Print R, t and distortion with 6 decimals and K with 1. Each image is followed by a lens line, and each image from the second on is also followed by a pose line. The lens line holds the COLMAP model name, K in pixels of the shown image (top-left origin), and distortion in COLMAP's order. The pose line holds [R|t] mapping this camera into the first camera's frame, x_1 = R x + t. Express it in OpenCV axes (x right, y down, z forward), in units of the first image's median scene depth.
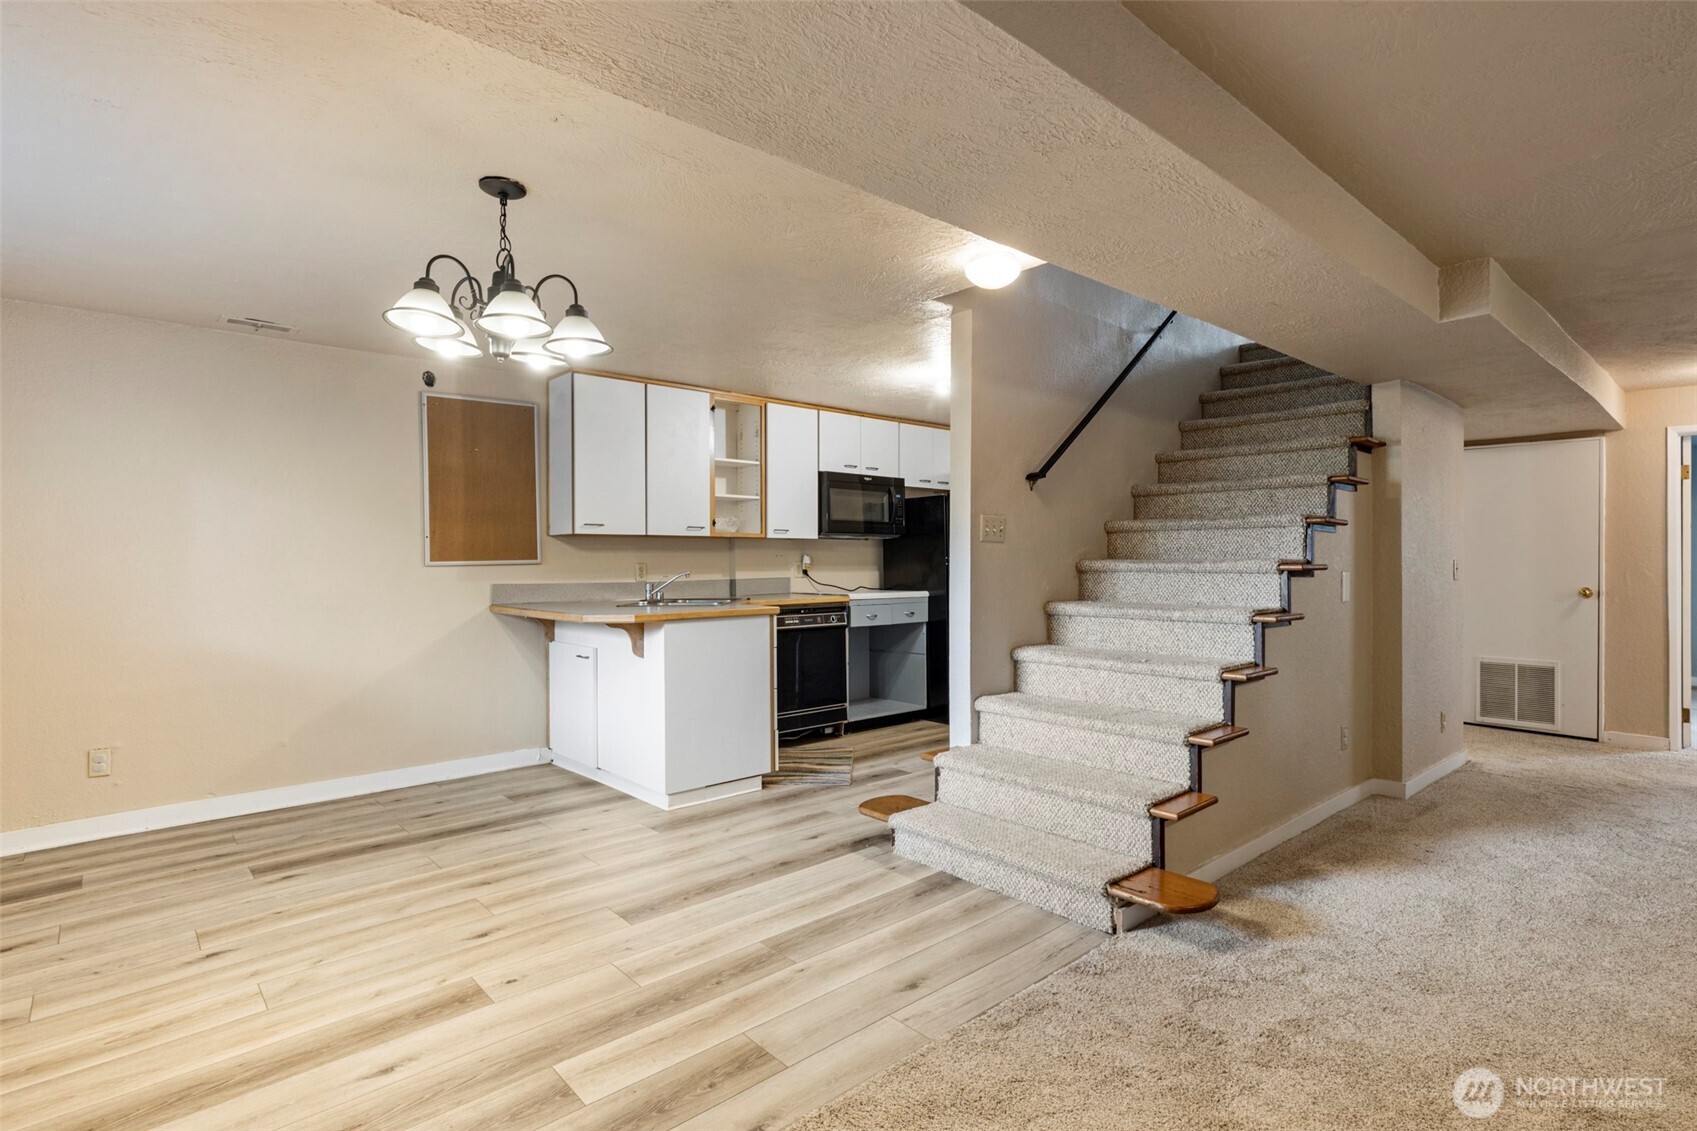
lens RADIAL K [[854.4, 0, 851.2], [0, 854.4, 564.3], [0, 0, 1]] dist [0.000856, -0.000806]
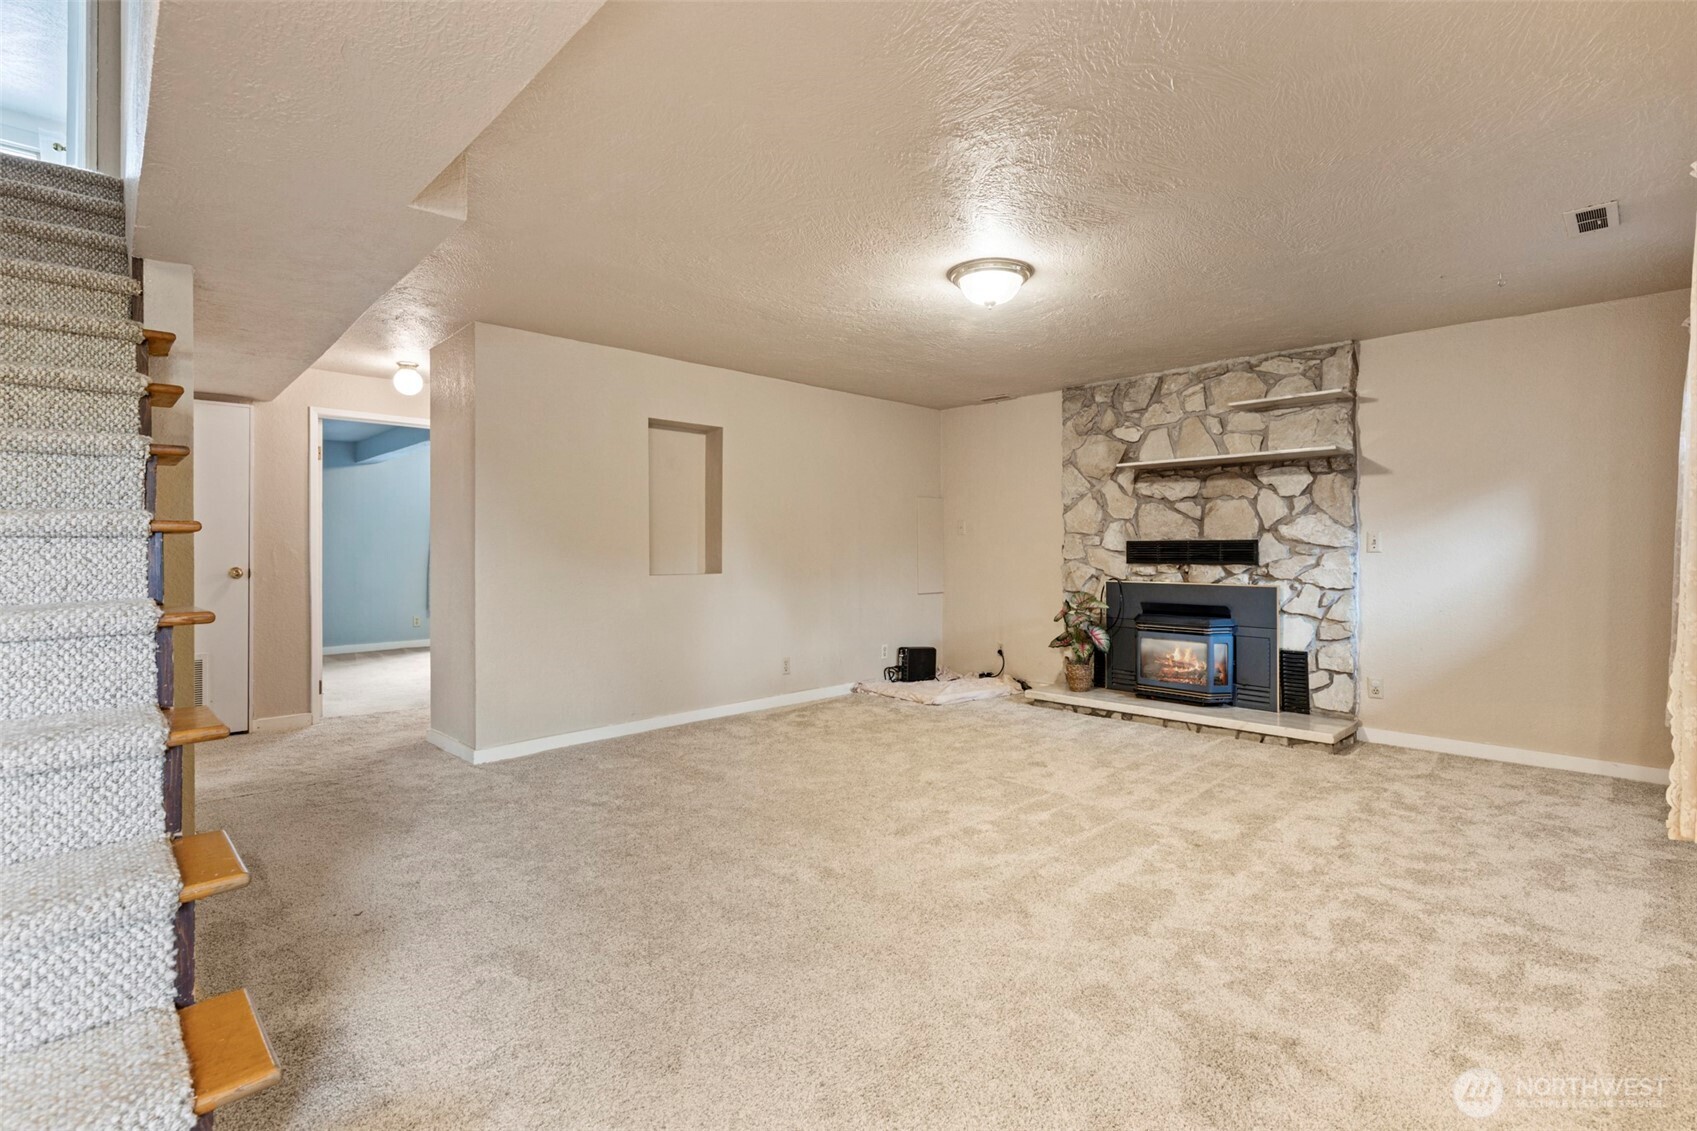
lens RADIAL K [[792.9, 0, 864.5], [0, 792.9, 541.5], [0, 0, 1]] dist [-0.010895, -0.000150]
pose [[-0.062611, 0.007951, 0.998006, -0.034991], [0.015669, 0.999853, -0.006983, 0.026988], [-0.997915, 0.015201, -0.062727, 0.638621]]
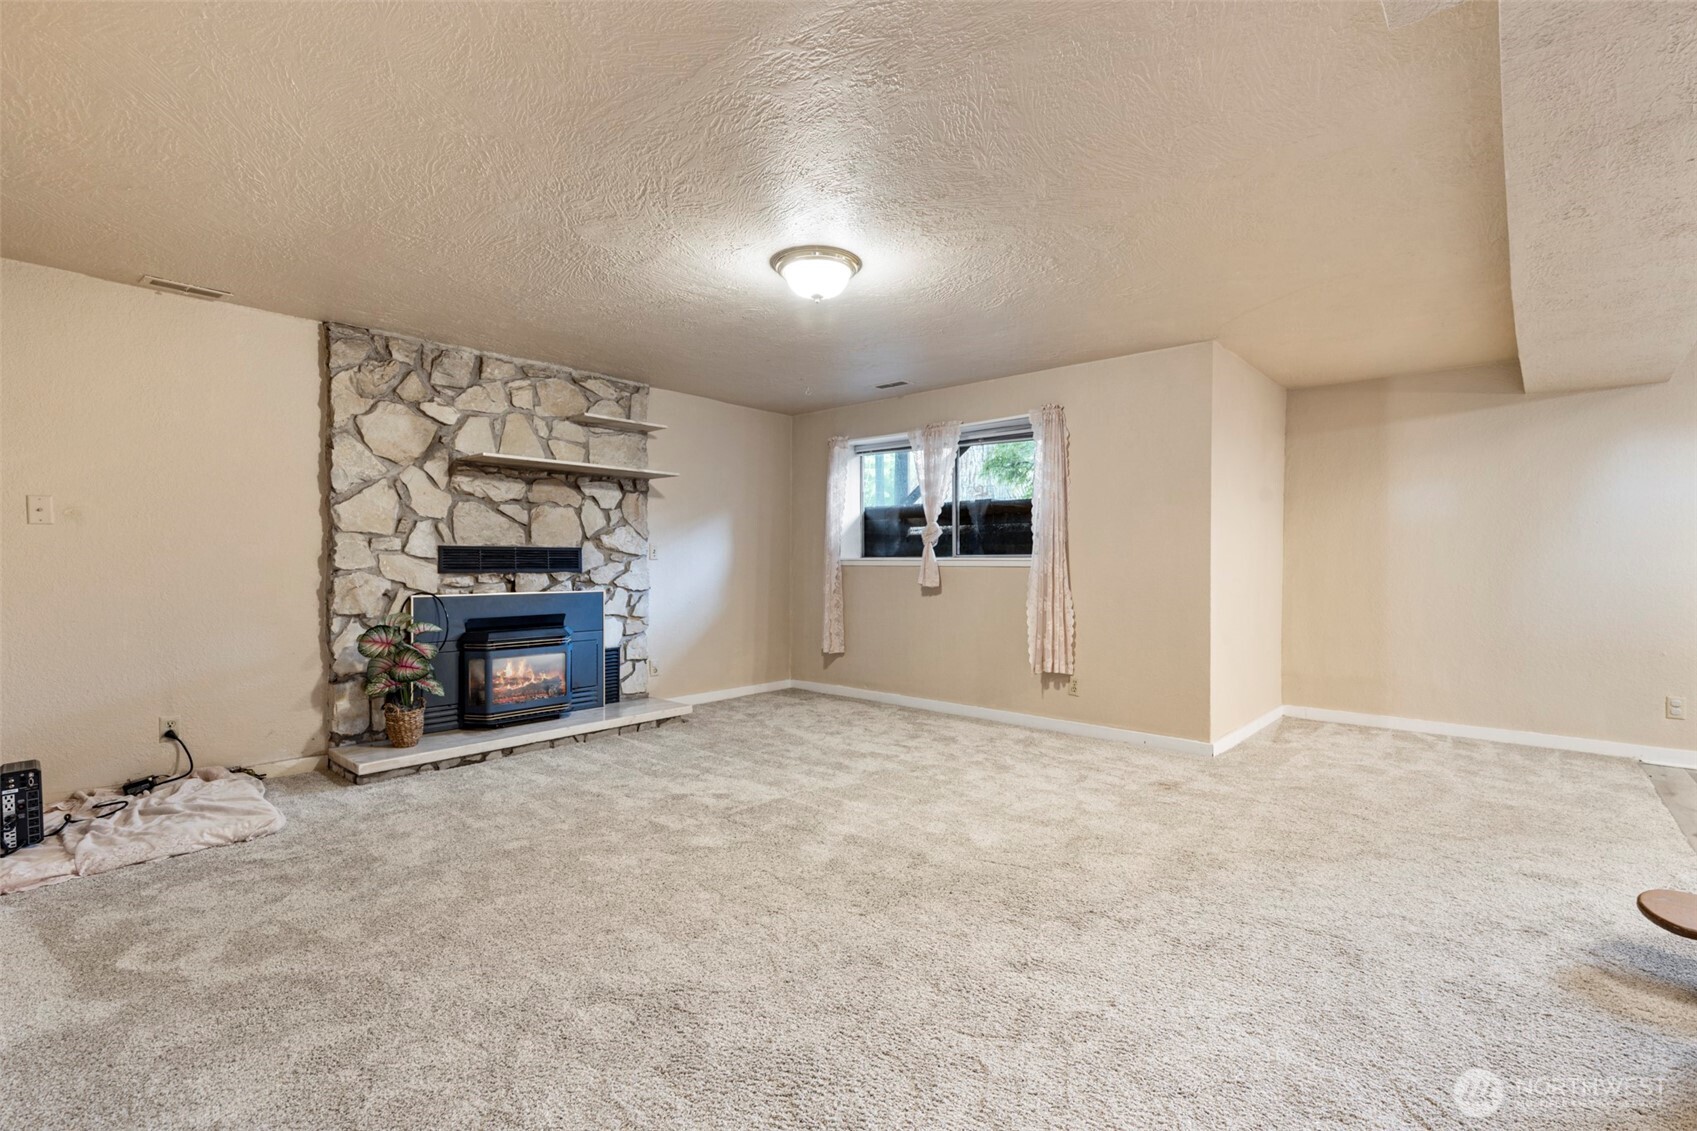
lens RADIAL K [[773.0, 0, 852.7], [0, 773.0, 563.0], [0, 0, 1]] dist [0.005757, 0.000244]
pose [[-0.989870, -0.008233, -0.141736, 1.129282], [-0.011458, 0.999693, 0.021953, 0.014980], [0.141511, 0.023355, -0.989661, 1.416158]]
